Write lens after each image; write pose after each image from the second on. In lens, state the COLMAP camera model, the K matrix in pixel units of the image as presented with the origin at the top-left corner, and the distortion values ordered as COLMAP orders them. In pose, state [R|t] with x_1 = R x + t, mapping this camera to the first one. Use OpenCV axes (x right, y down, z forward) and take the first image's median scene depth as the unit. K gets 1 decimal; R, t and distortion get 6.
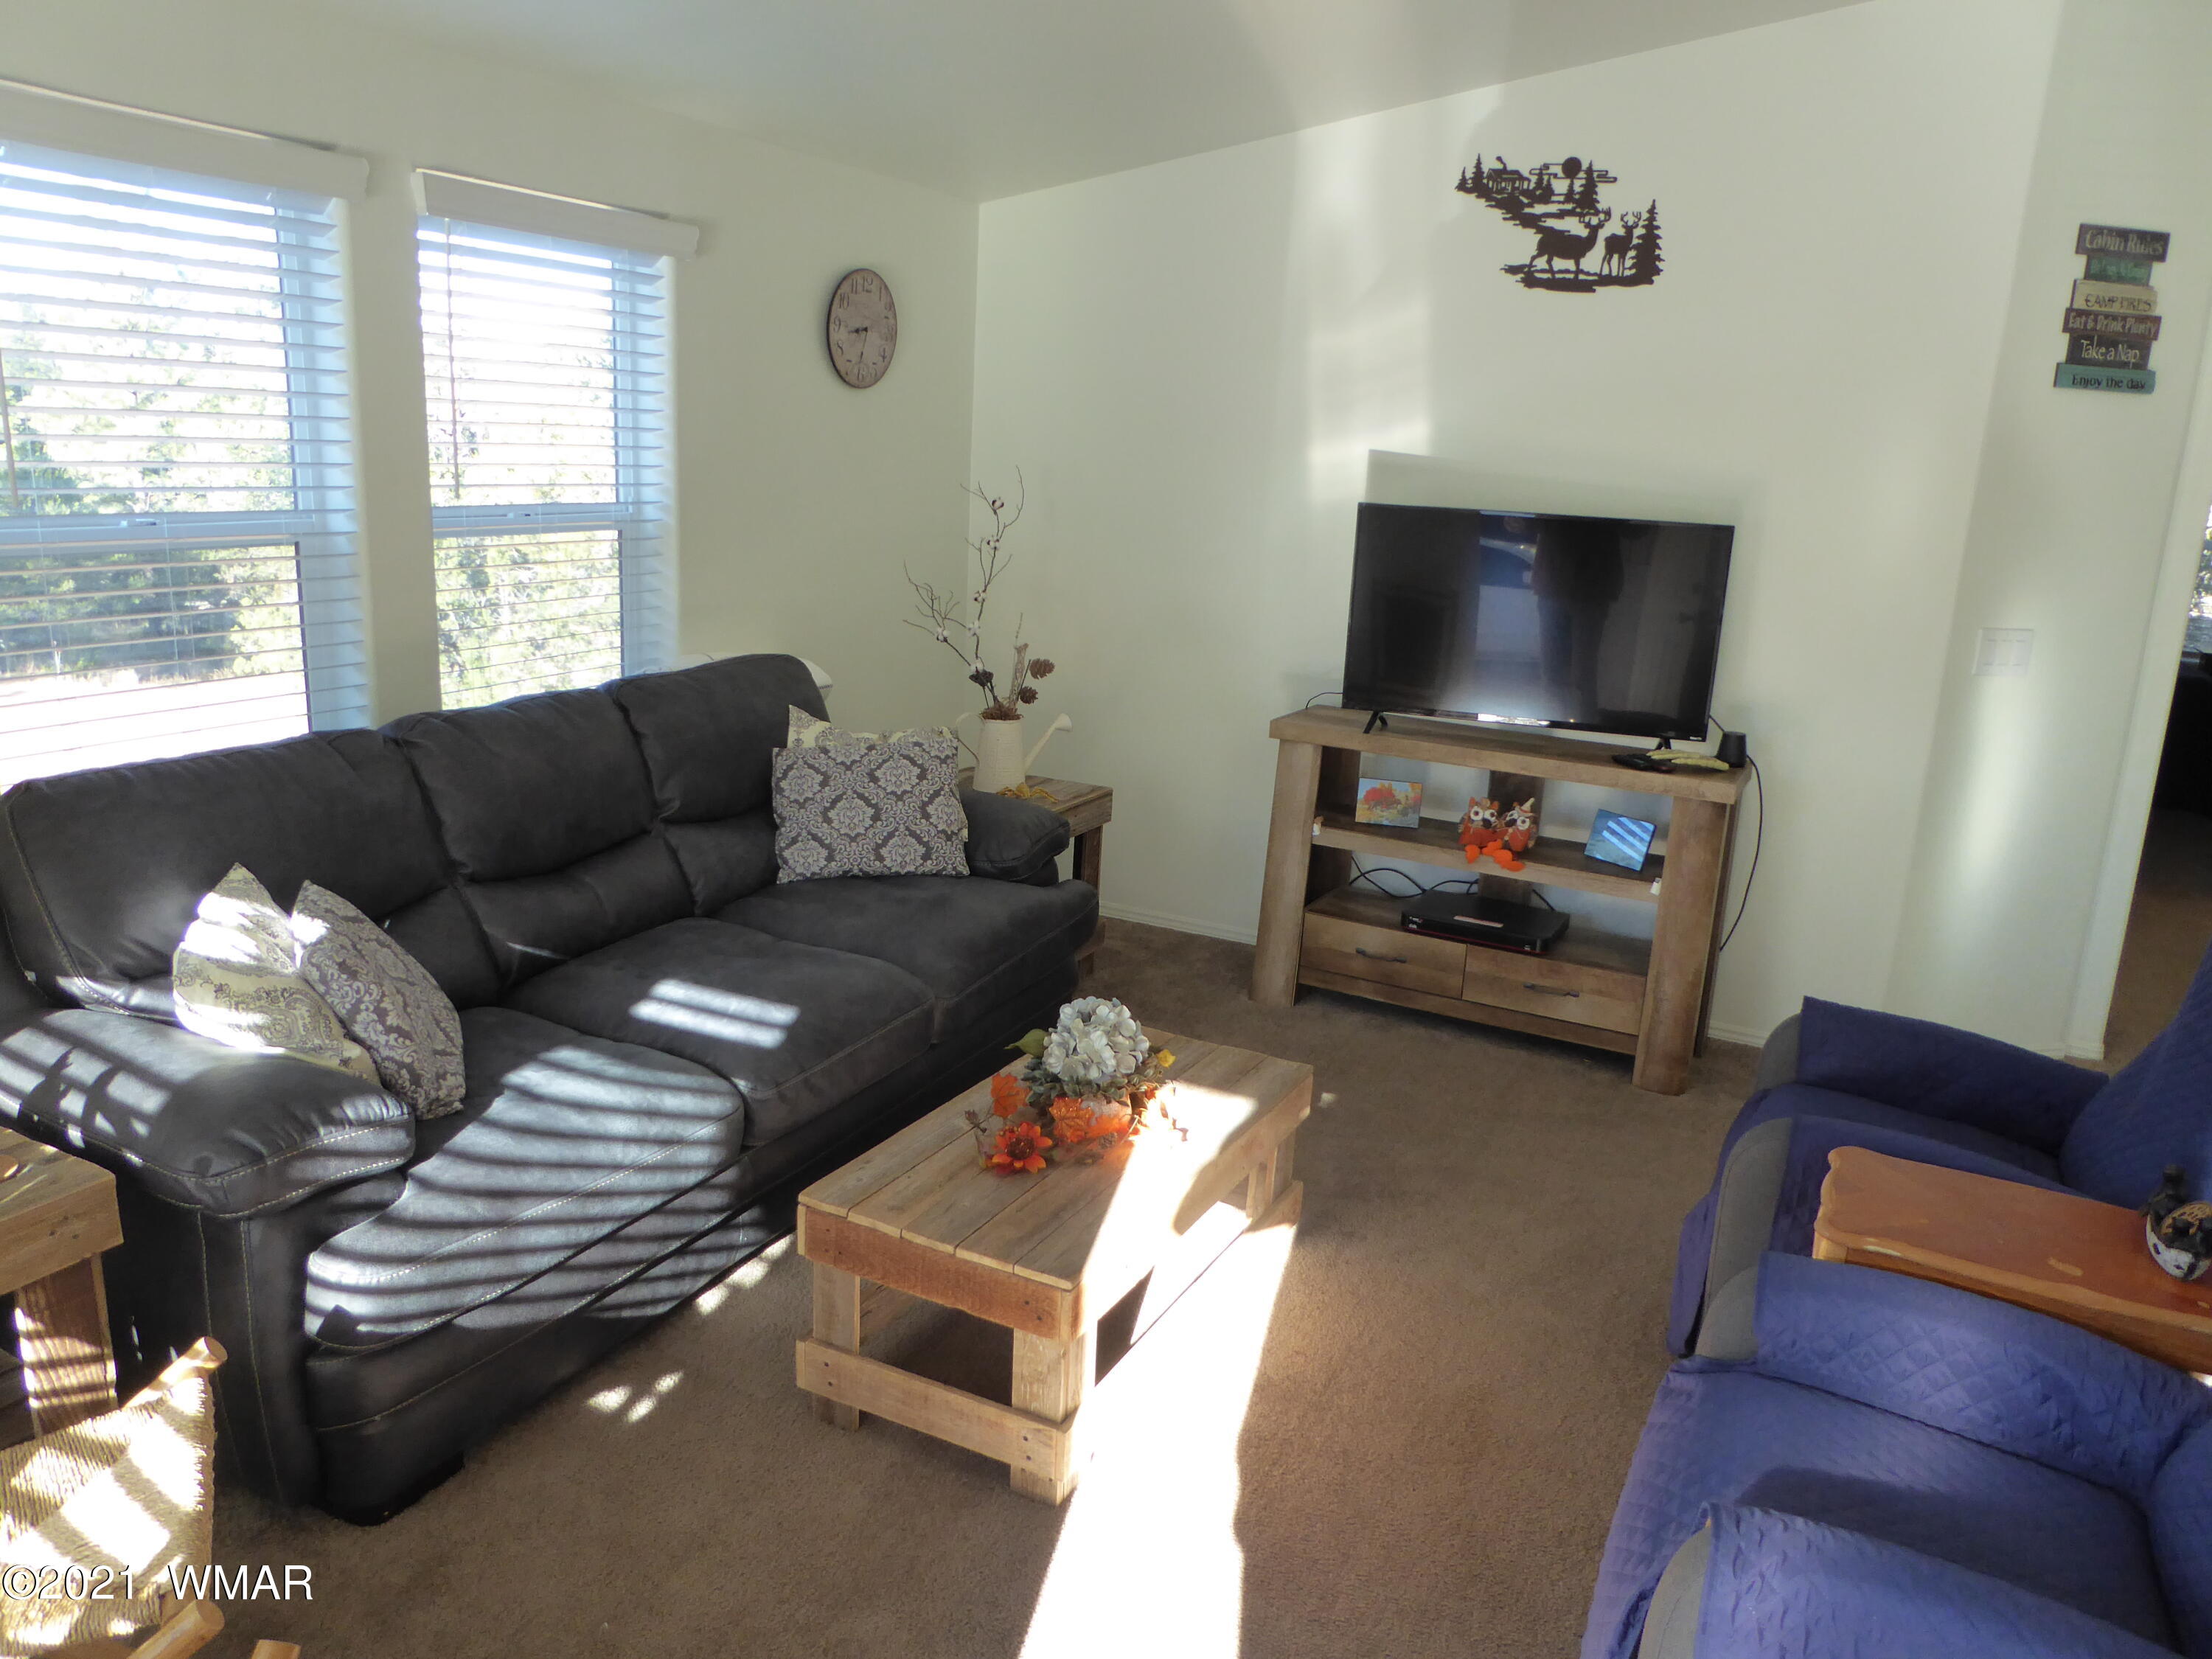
lens RADIAL K [[1585.4, 0, 1101.3], [0, 1585.4, 826.8], [0, 0, 1]] dist [-0.033631, 0.004022]
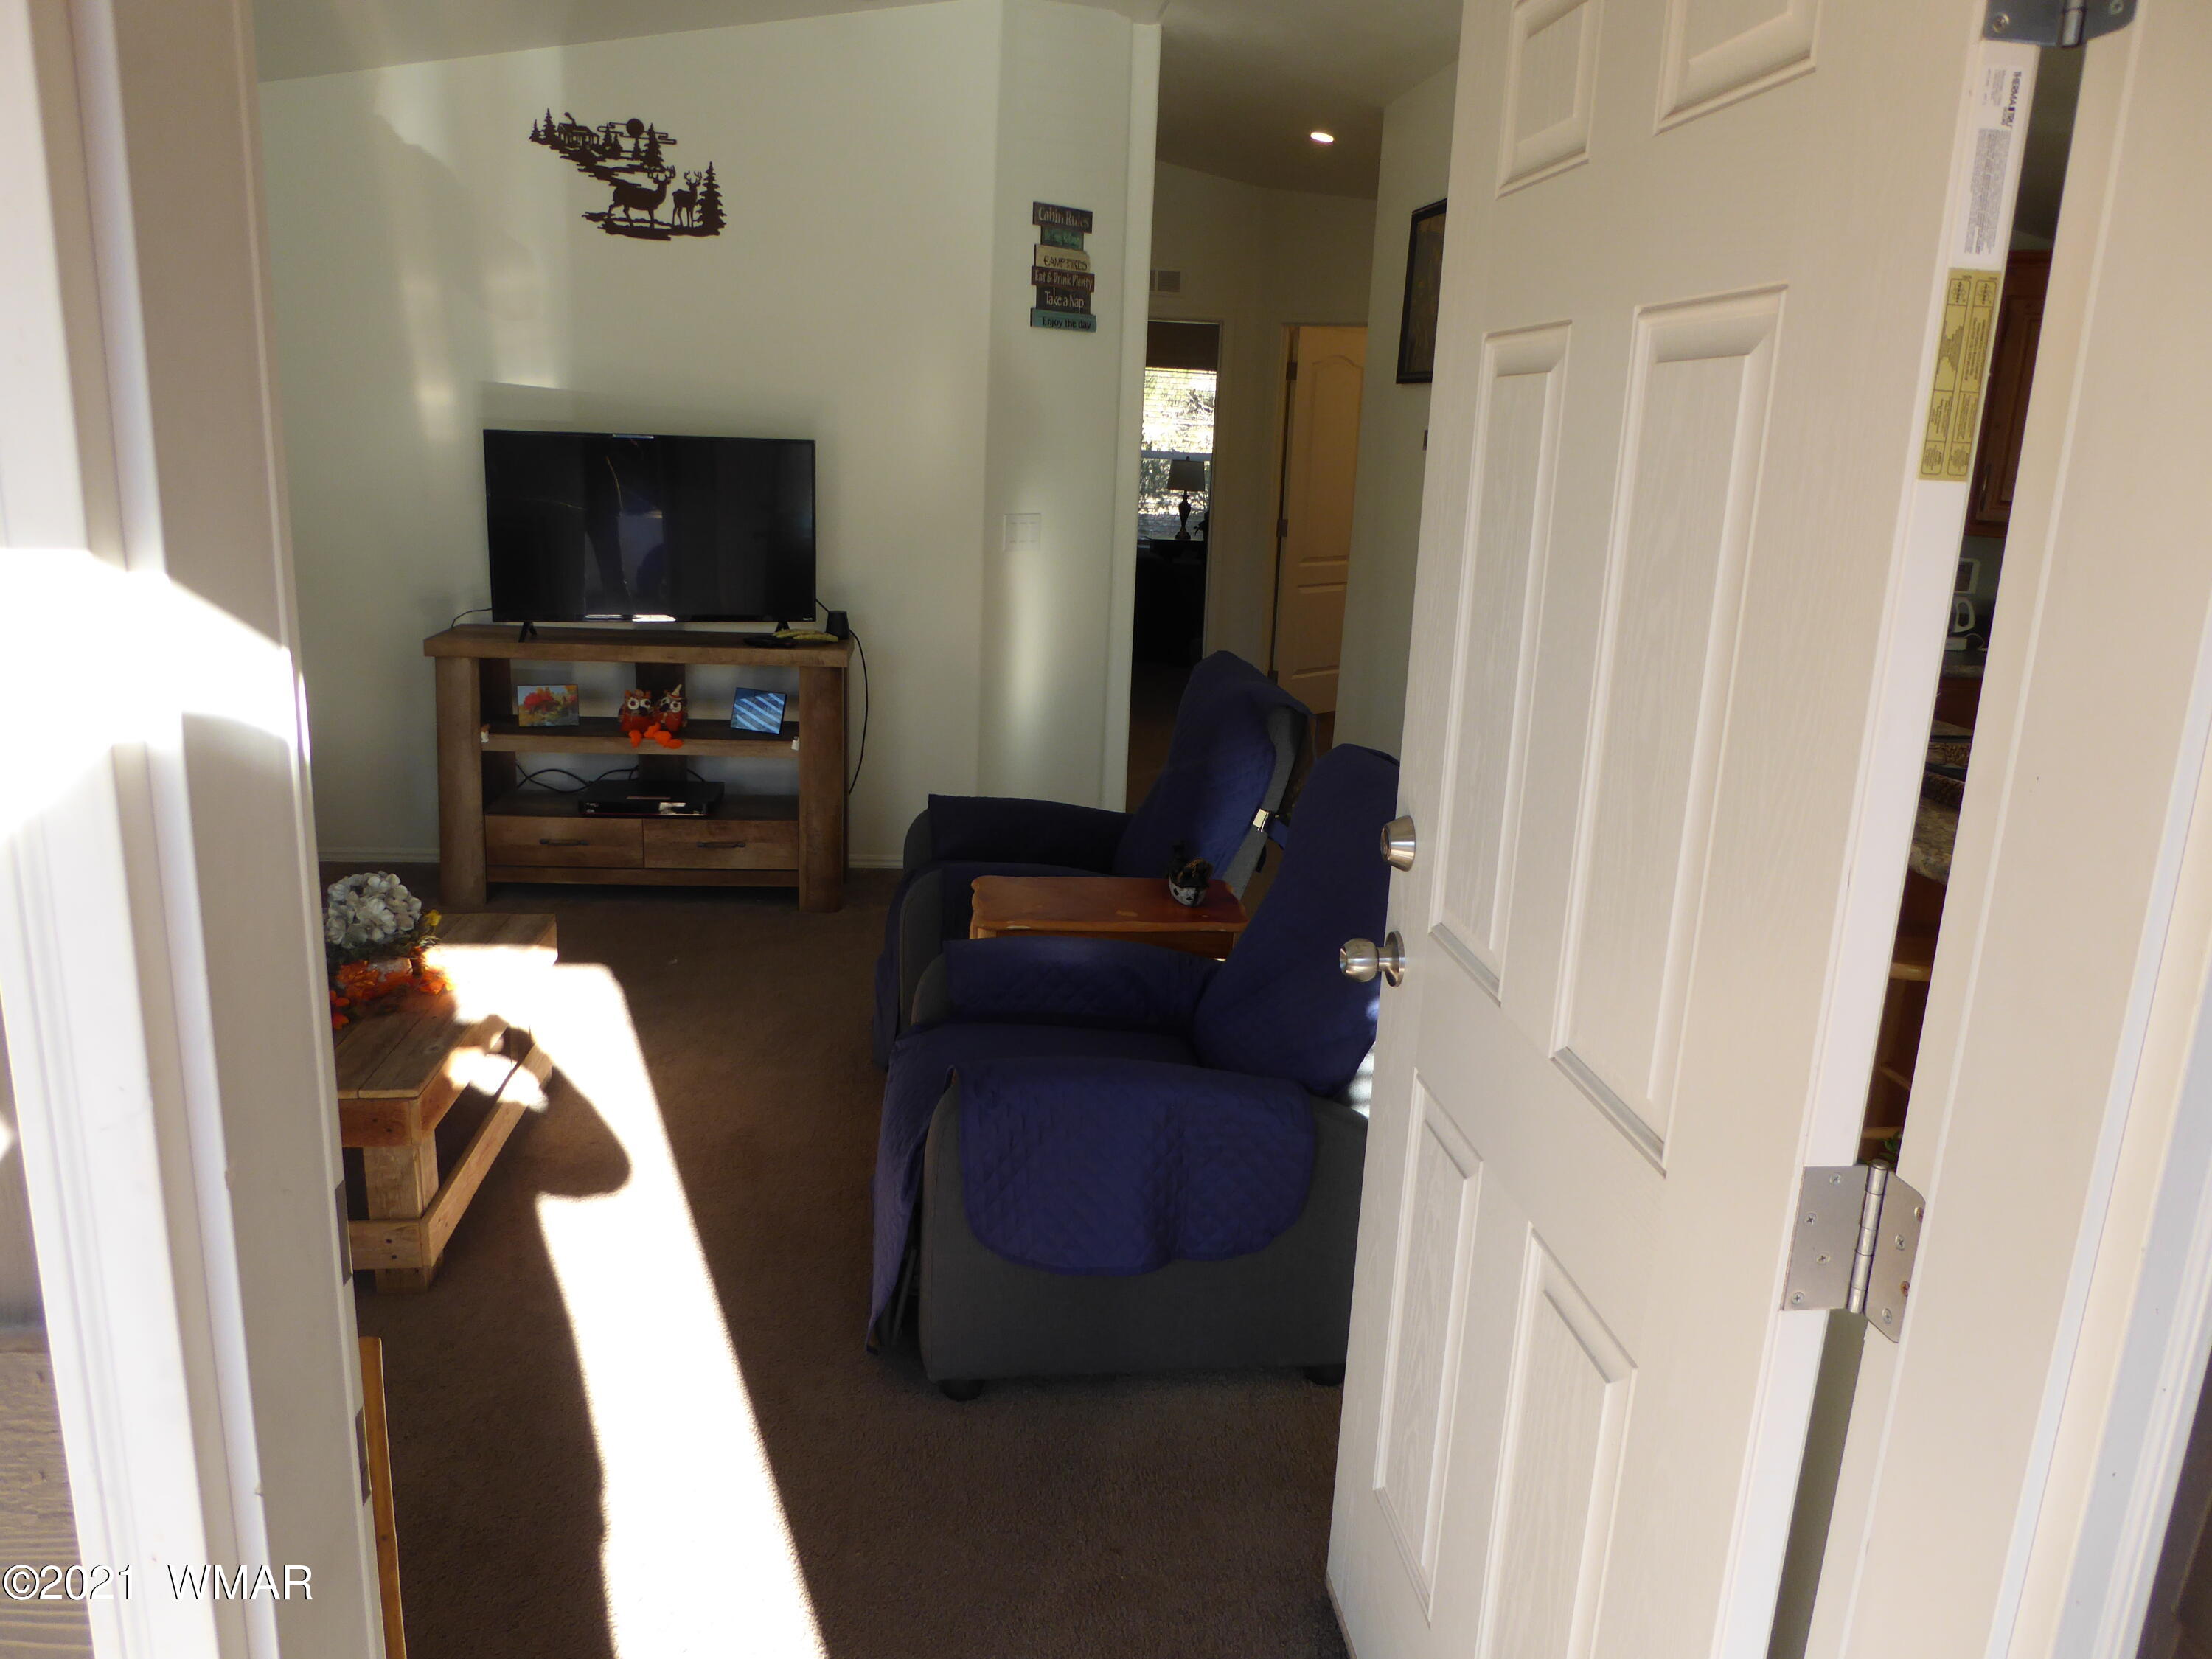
lens RADIAL K [[1585.4, 0, 1102.5], [0, 1585.4, 825.5], [0, 0, 1]] dist [-0.033631, 0.004022]
pose [[0.833699, -0.148888, 0.531769, -0.098167], [0.130359, 0.988814, 0.072479, 0.040458], [-0.536612, 0.008895, 0.843782, -0.134480]]
